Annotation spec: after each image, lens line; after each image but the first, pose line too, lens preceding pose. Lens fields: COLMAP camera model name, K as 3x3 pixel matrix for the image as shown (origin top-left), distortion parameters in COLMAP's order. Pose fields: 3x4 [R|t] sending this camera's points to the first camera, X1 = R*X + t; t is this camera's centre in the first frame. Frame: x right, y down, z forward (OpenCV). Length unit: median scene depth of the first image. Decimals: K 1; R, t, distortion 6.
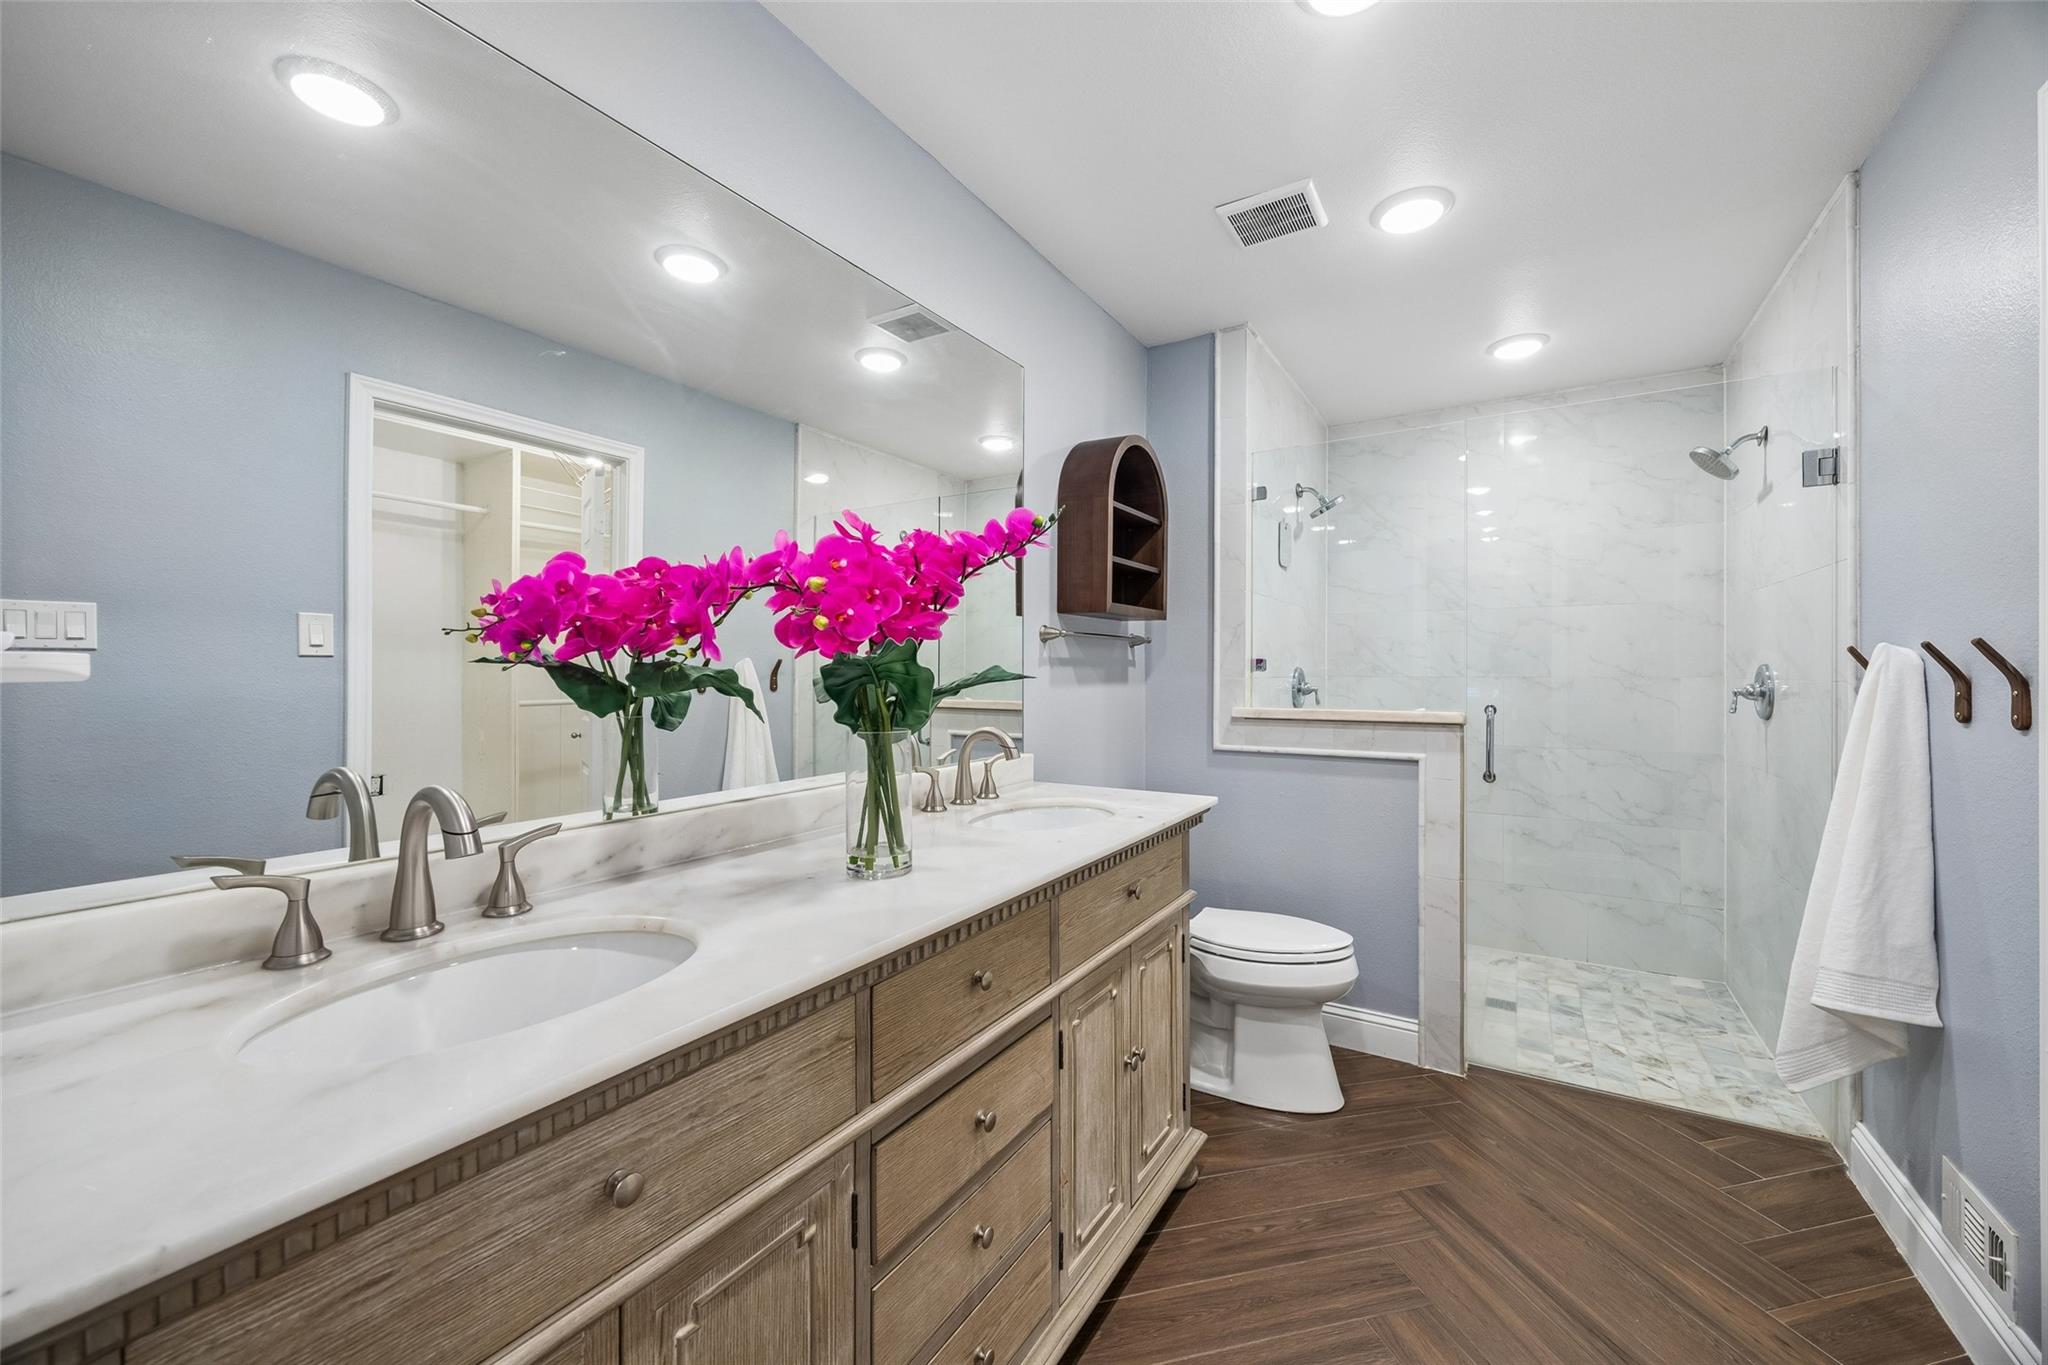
lens RADIAL K [[788.1, 0, 1017.7], [0, 788.1, 687.4], [0, 0, 1]] dist [-0.002126, -0.000135]
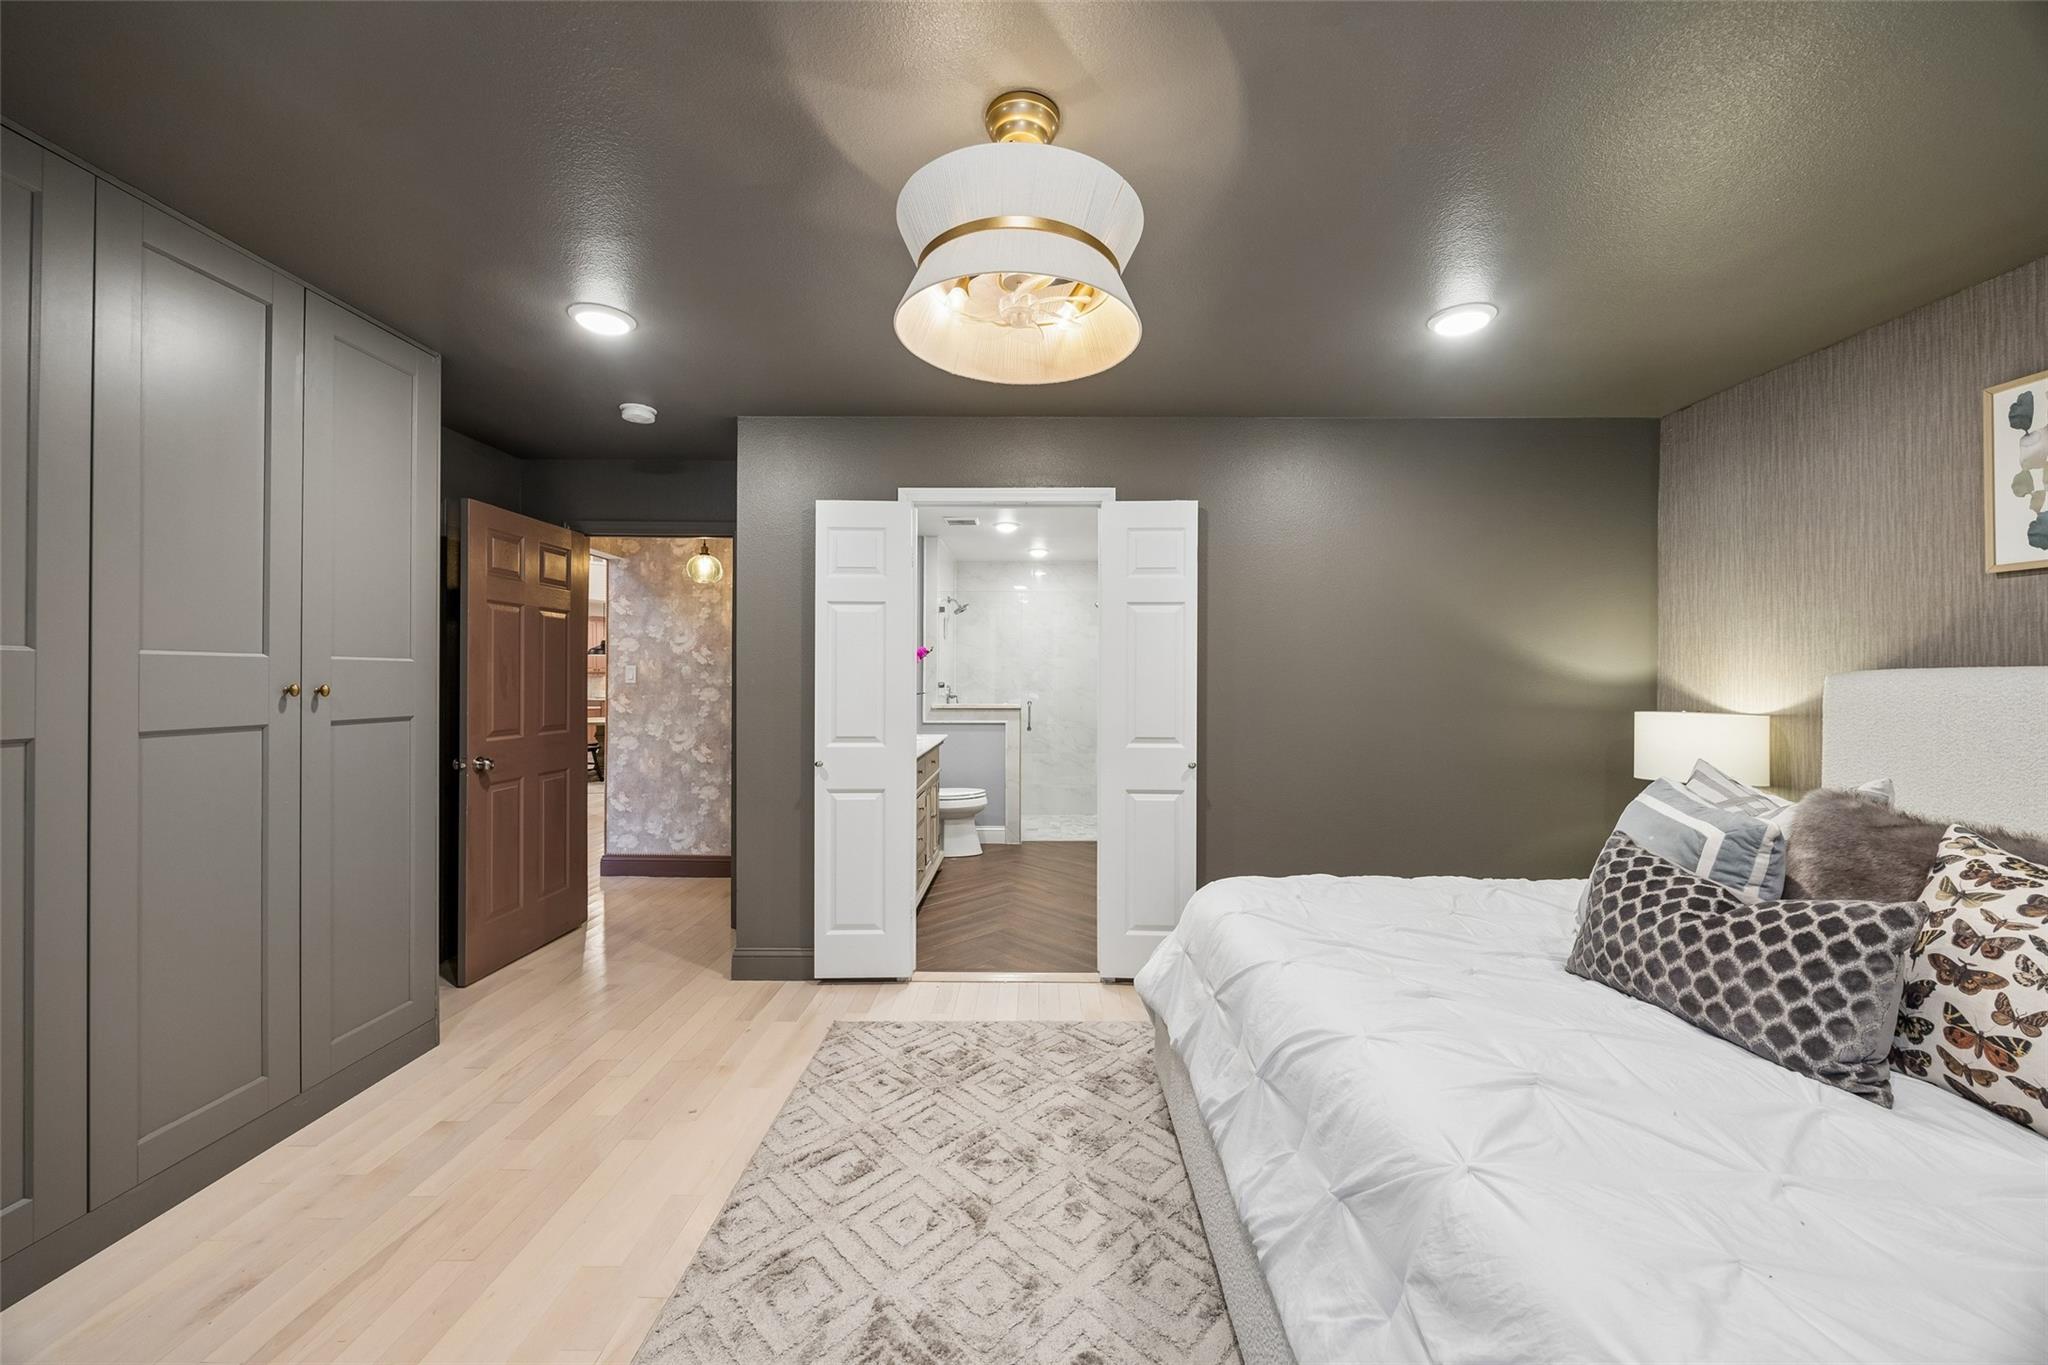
lens RADIAL K [[788.1, 0, 1033.3], [0, 788.1, 676.9], [0, 0, 1]] dist [-0.002126, -0.000135]
pose [[0.844322, 0.000710, 0.535836, -0.768460], [0.003845, 0.999965, -0.007384, -0.038696], [-0.535823, 0.008295, 0.844290, -1.184295]]
